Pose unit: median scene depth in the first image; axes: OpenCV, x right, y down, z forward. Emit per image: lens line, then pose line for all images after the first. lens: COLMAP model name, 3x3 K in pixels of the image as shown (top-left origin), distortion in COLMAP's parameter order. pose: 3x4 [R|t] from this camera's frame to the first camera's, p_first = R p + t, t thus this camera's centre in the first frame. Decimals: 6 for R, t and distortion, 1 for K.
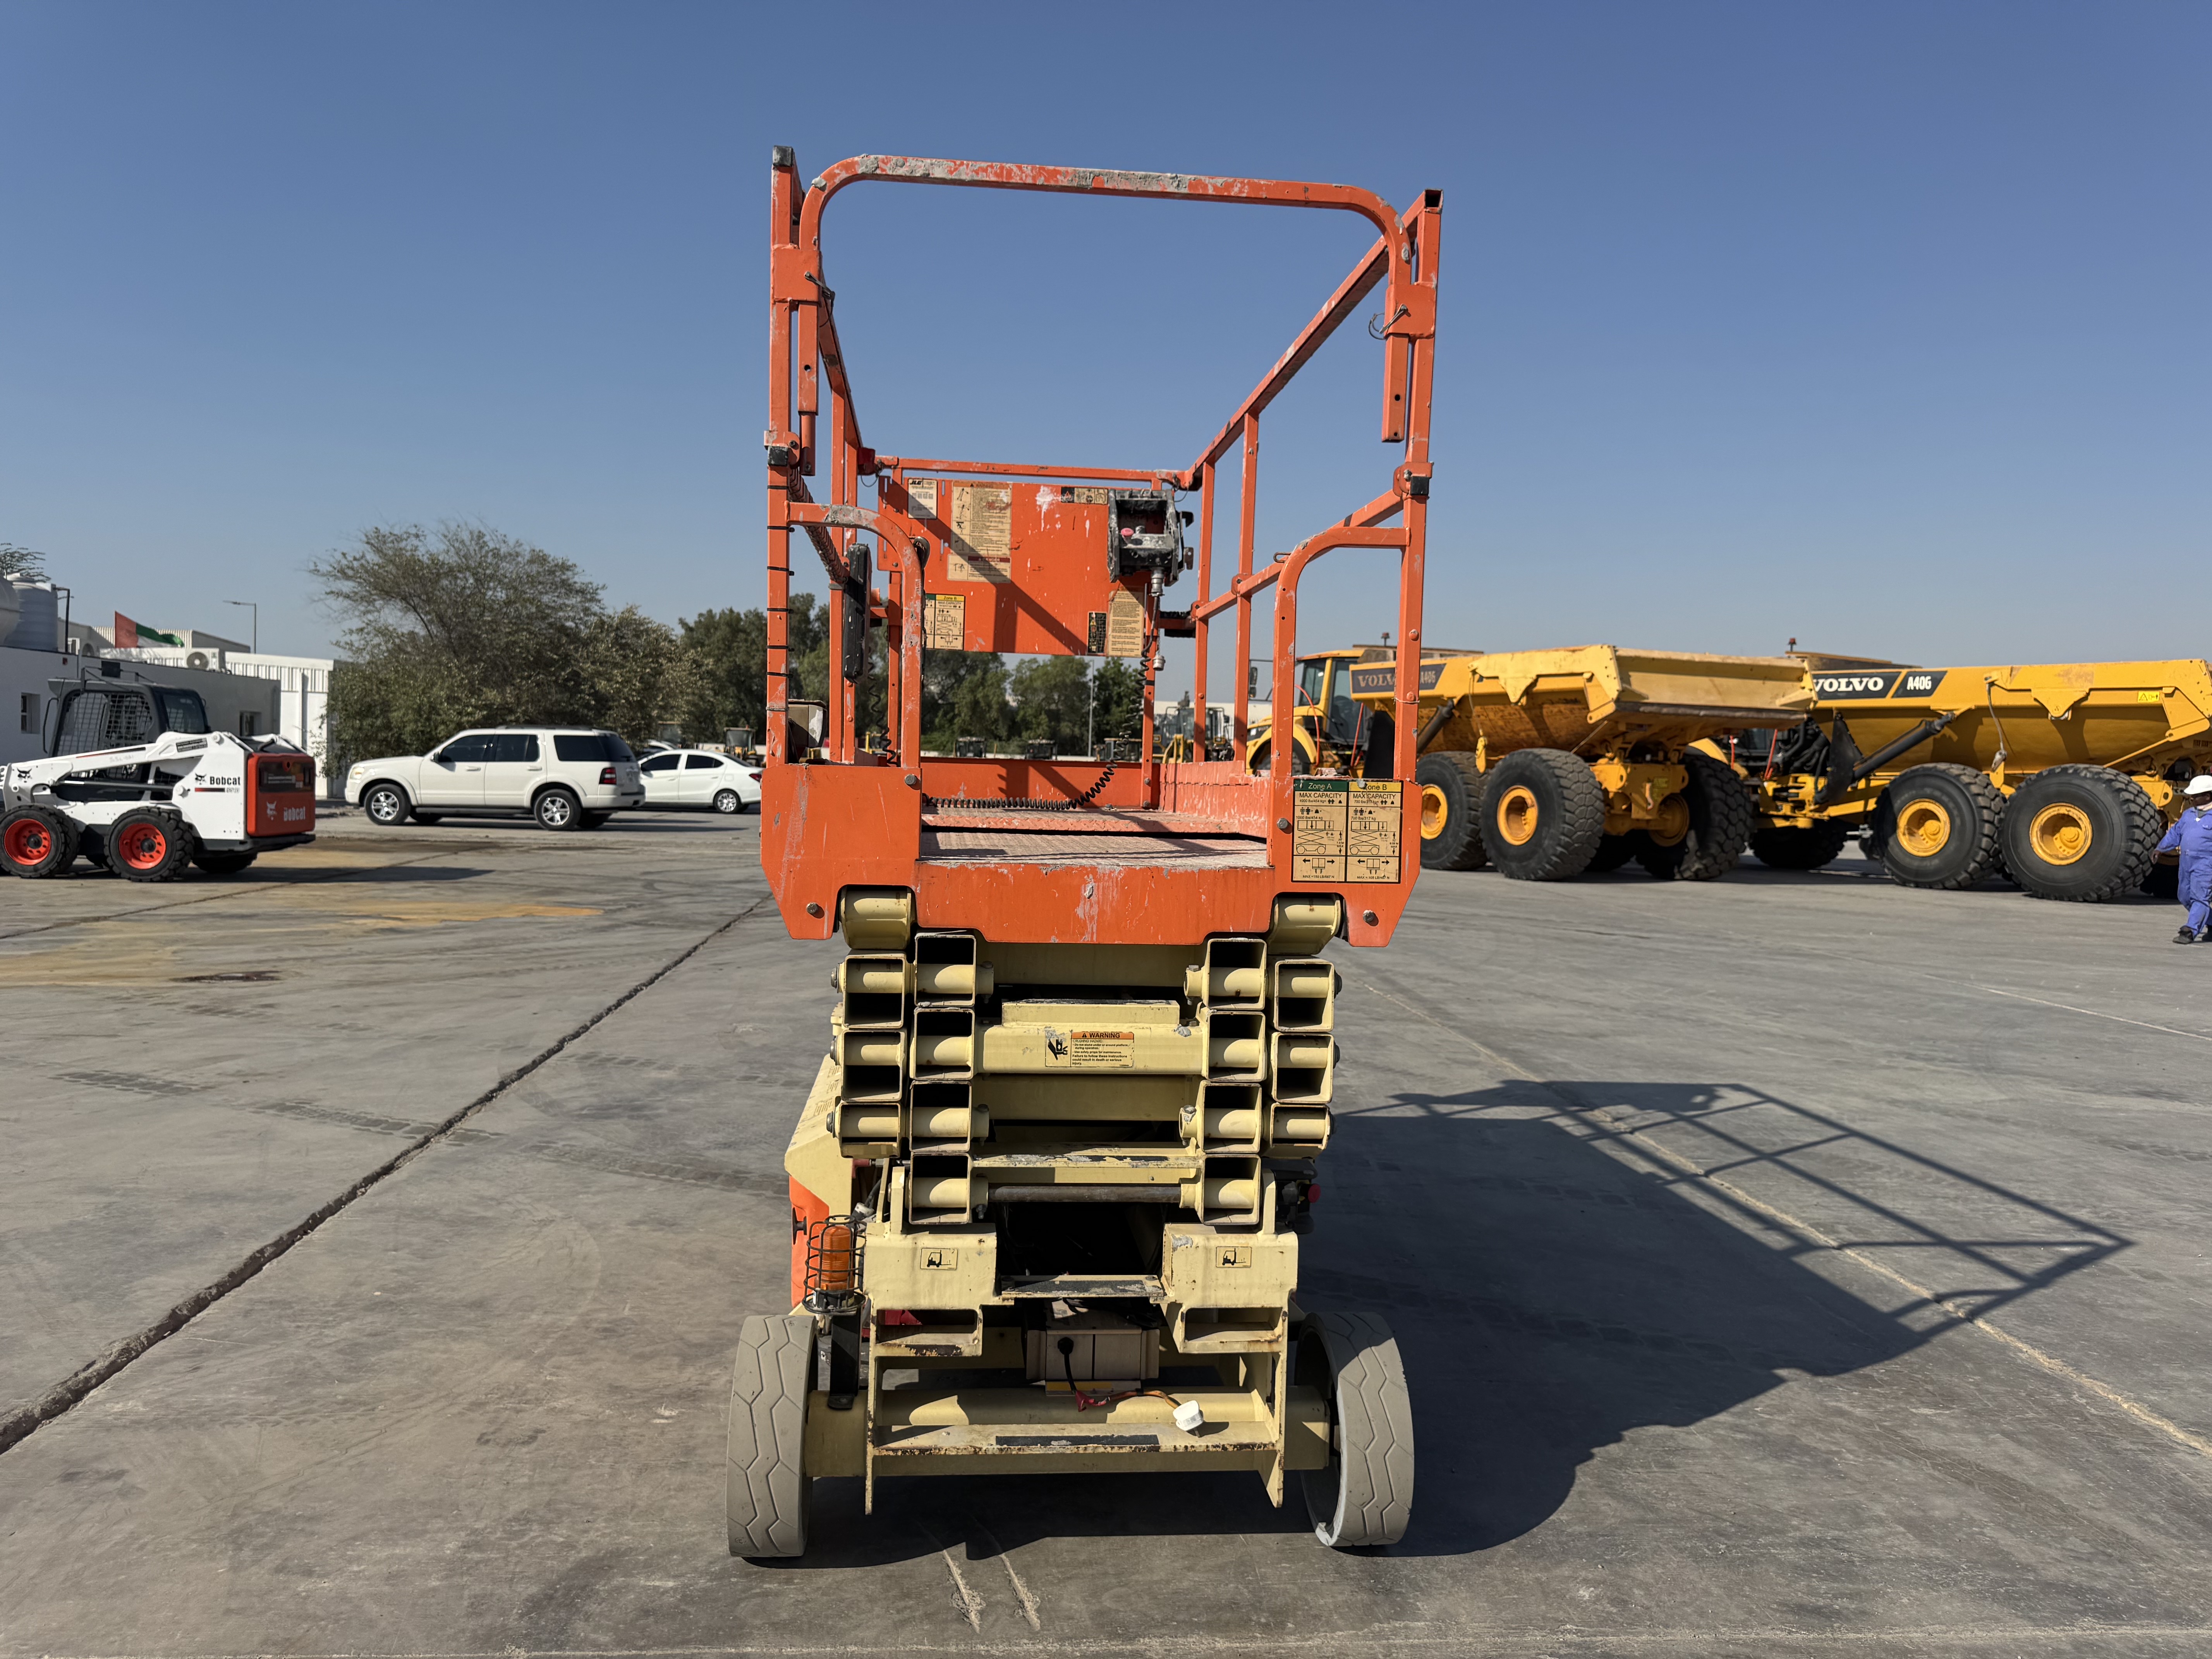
lens RADIAL K [[1542.9, 0, 1107.9], [0, 1542.9, 824.4], [0, 0, 1]] dist [0.133090, -0.256261]
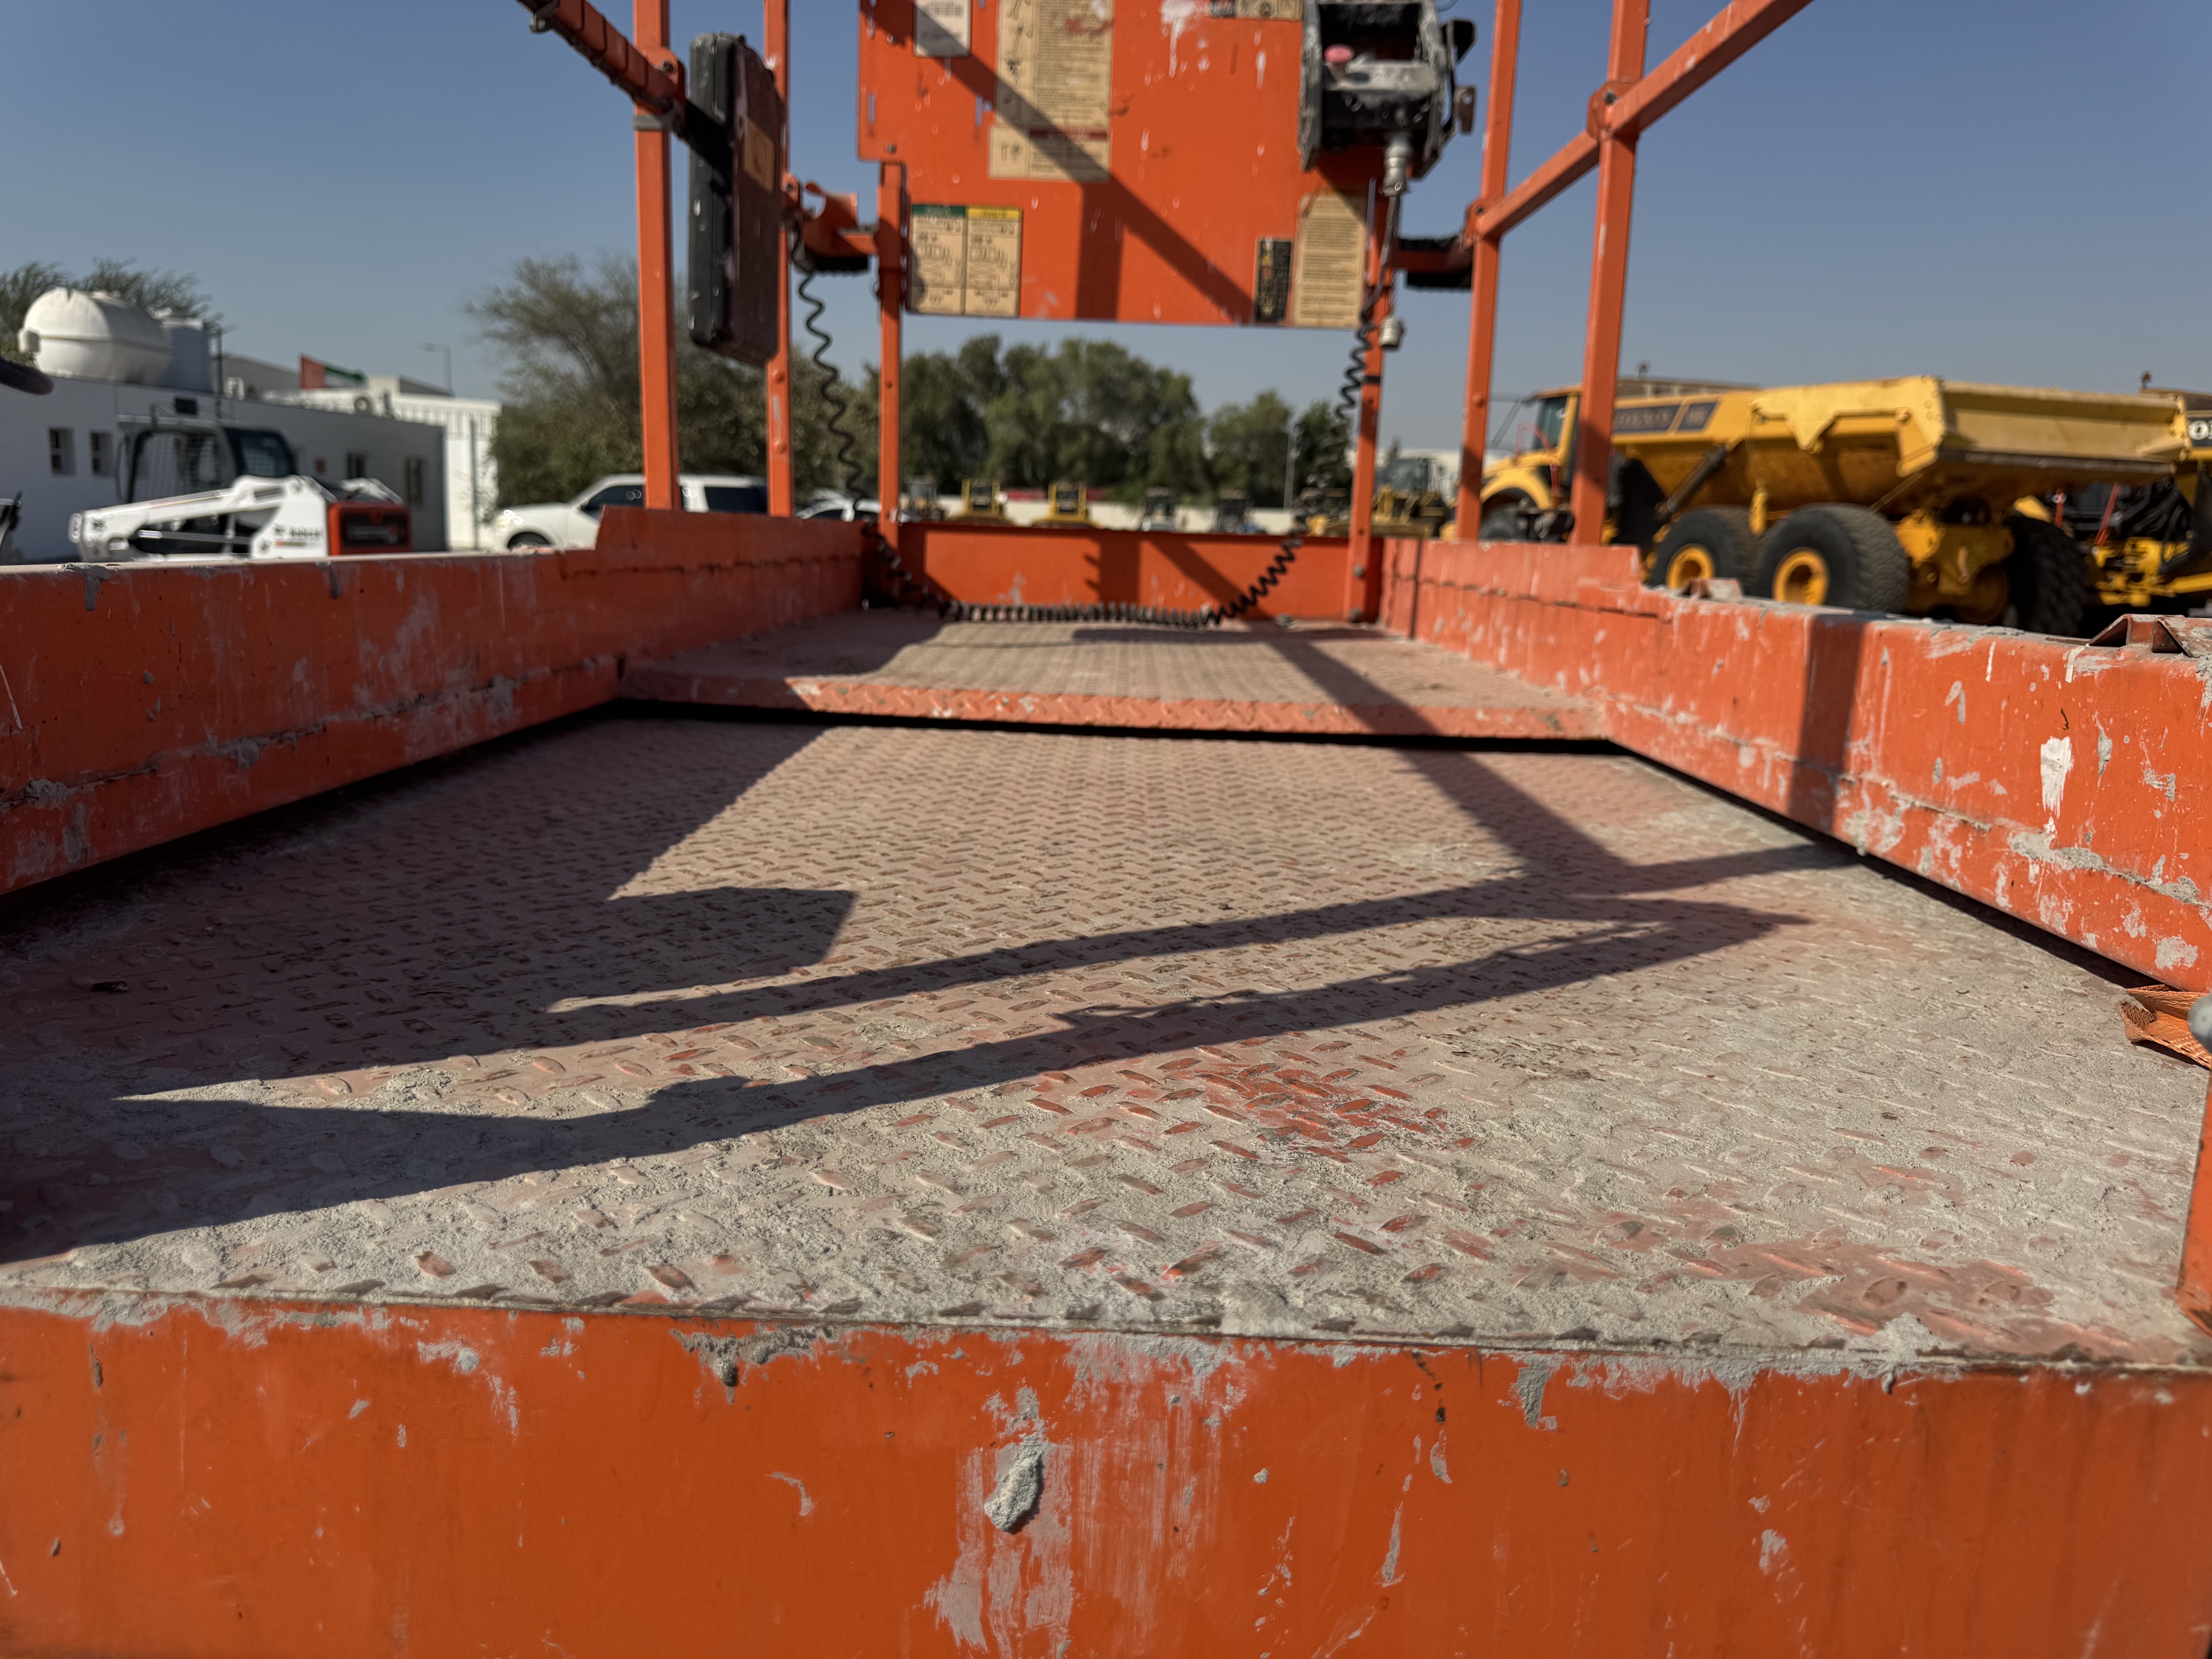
lens RADIAL K [[1575.8, 0, 1089.2], [0, 1575.8, 787.8], [0, 0, 1]] dist [0.067475, -0.136126]
pose [[0.990818, 0.029716, -0.131900, 0.002357], [-0.012349, 0.991361, 0.130580, -0.007957], [0.134641, -0.127752, 0.982625, 0.151811]]
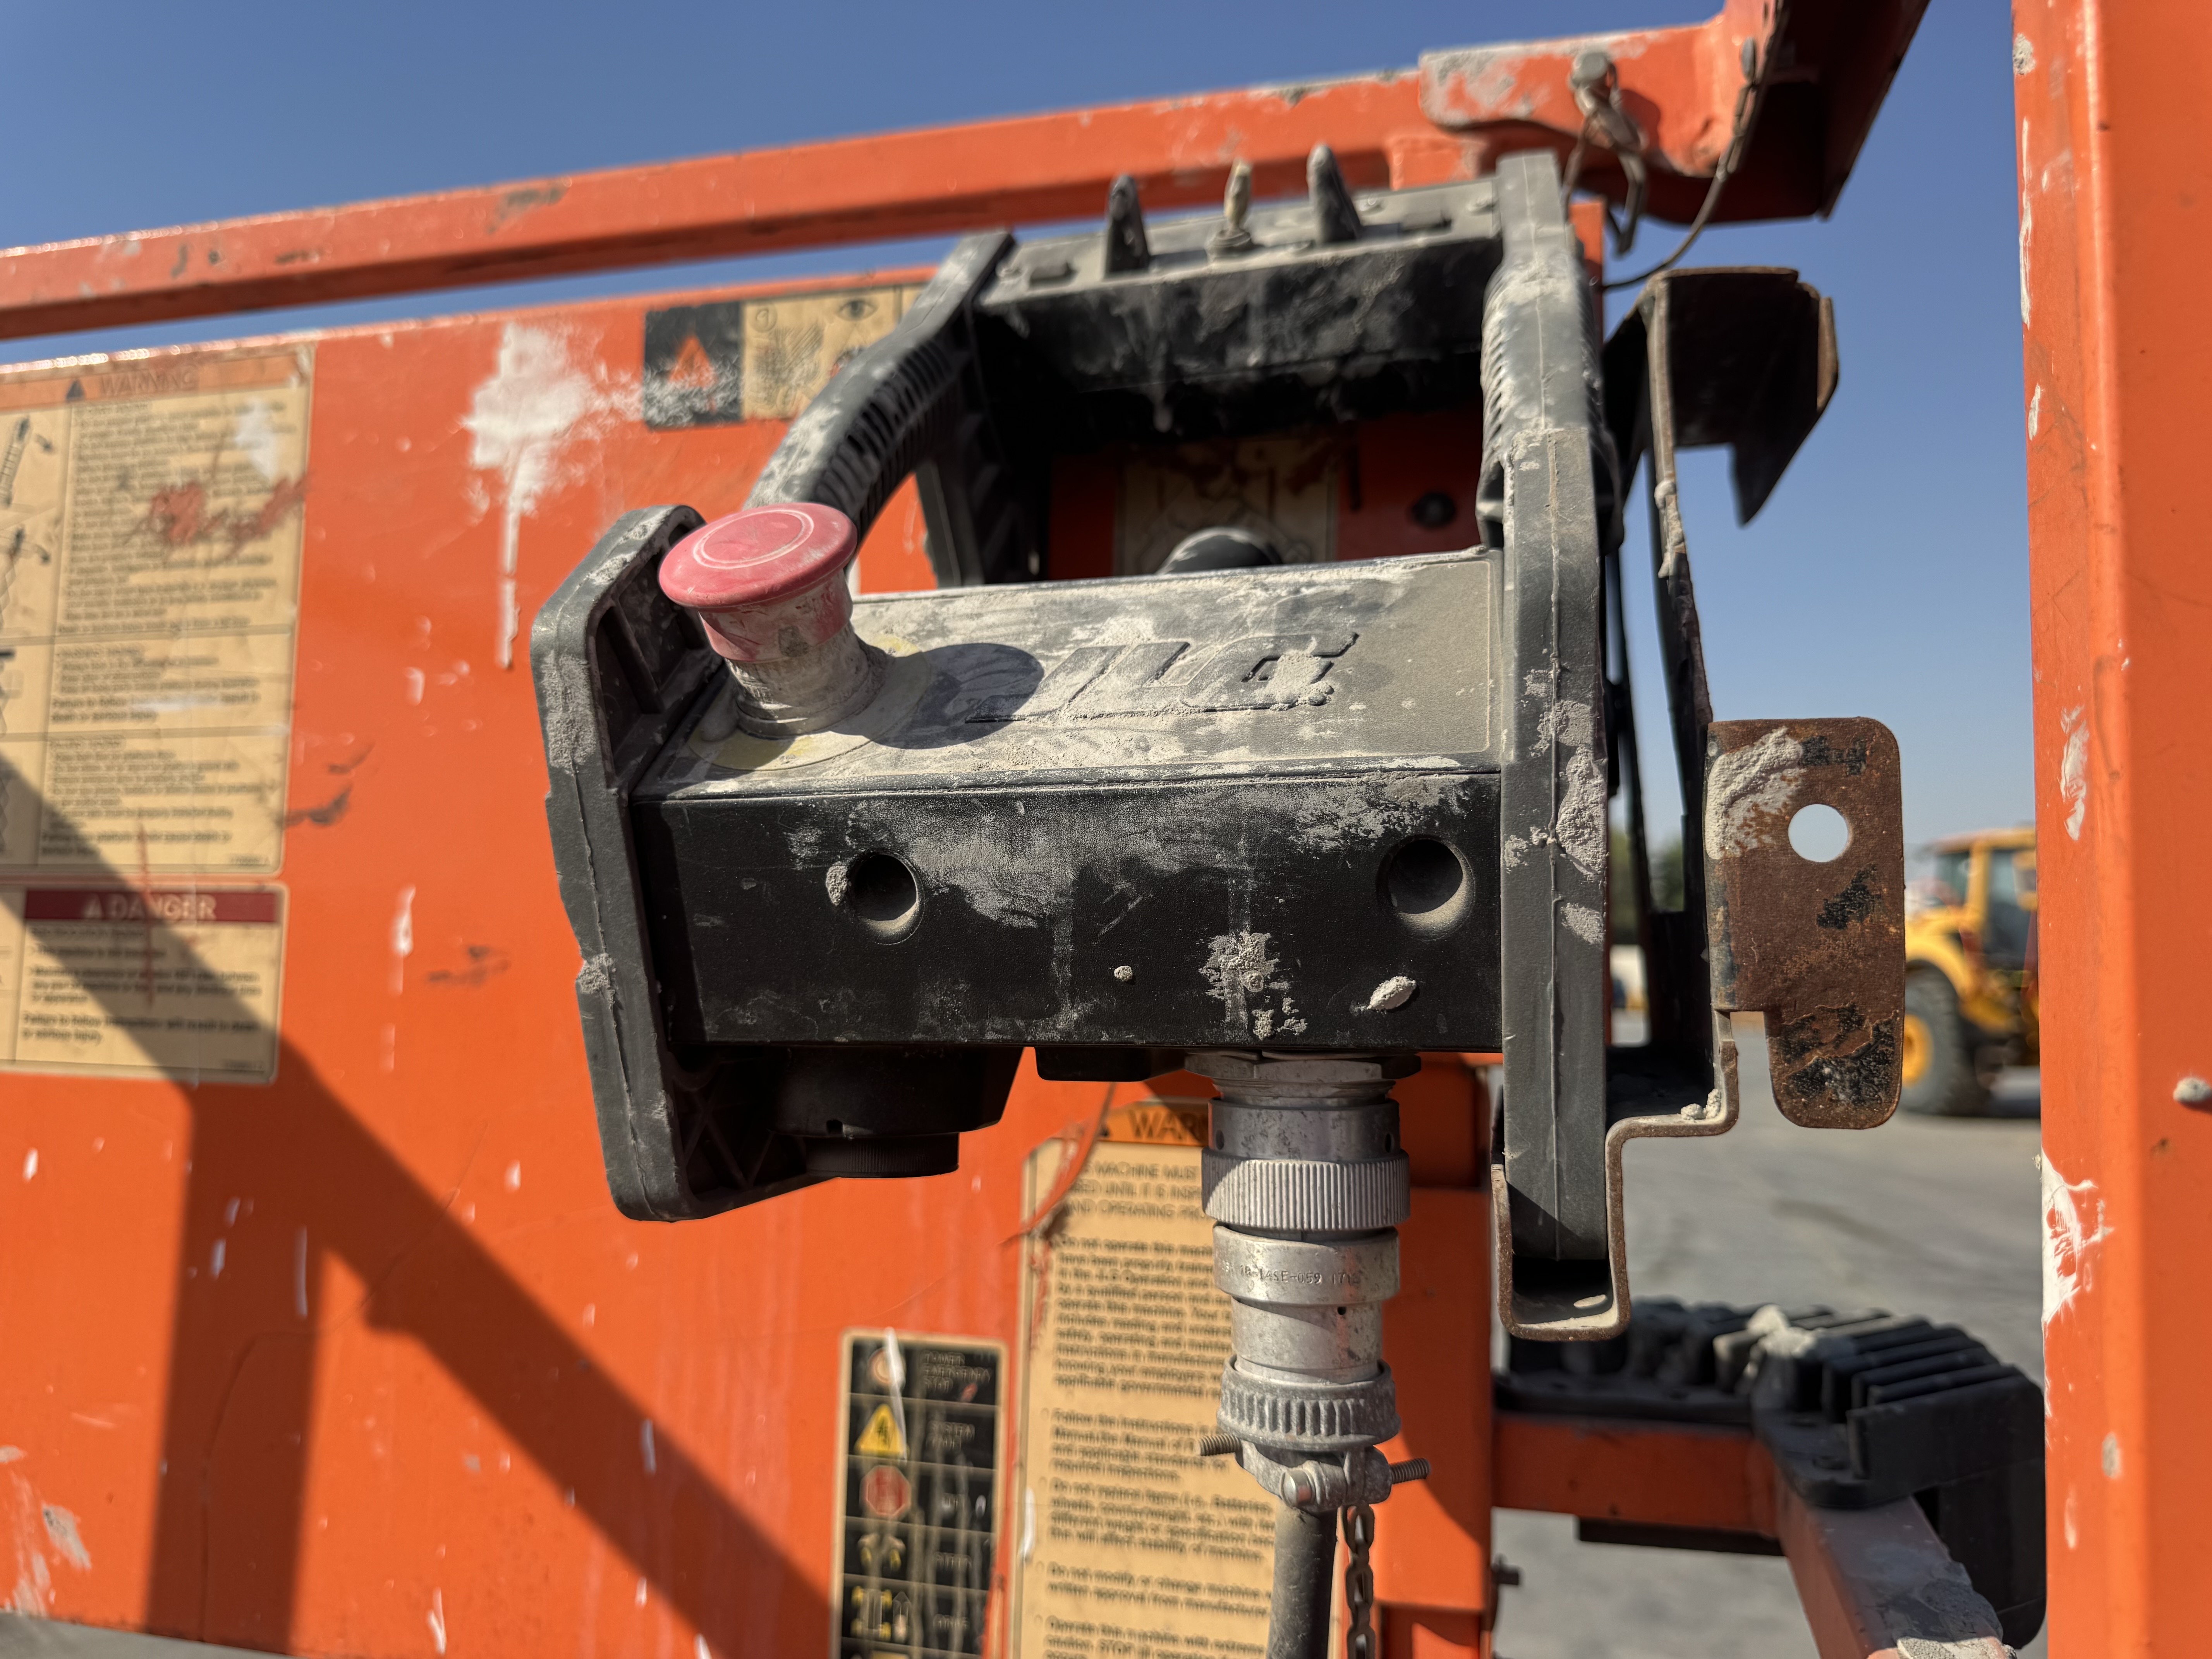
lens RADIAL K [[1542.9, 0, 1107.9], [0, 1542.9, 824.4], [0, 0, 1]] dist [0.133090, -0.256261]
pose [[0.939640, -0.046531, -0.338987, 0.015438], [0.006030, 0.992809, -0.119561, -0.054740], [0.342113, 0.110300, 0.933163, 0.305592]]
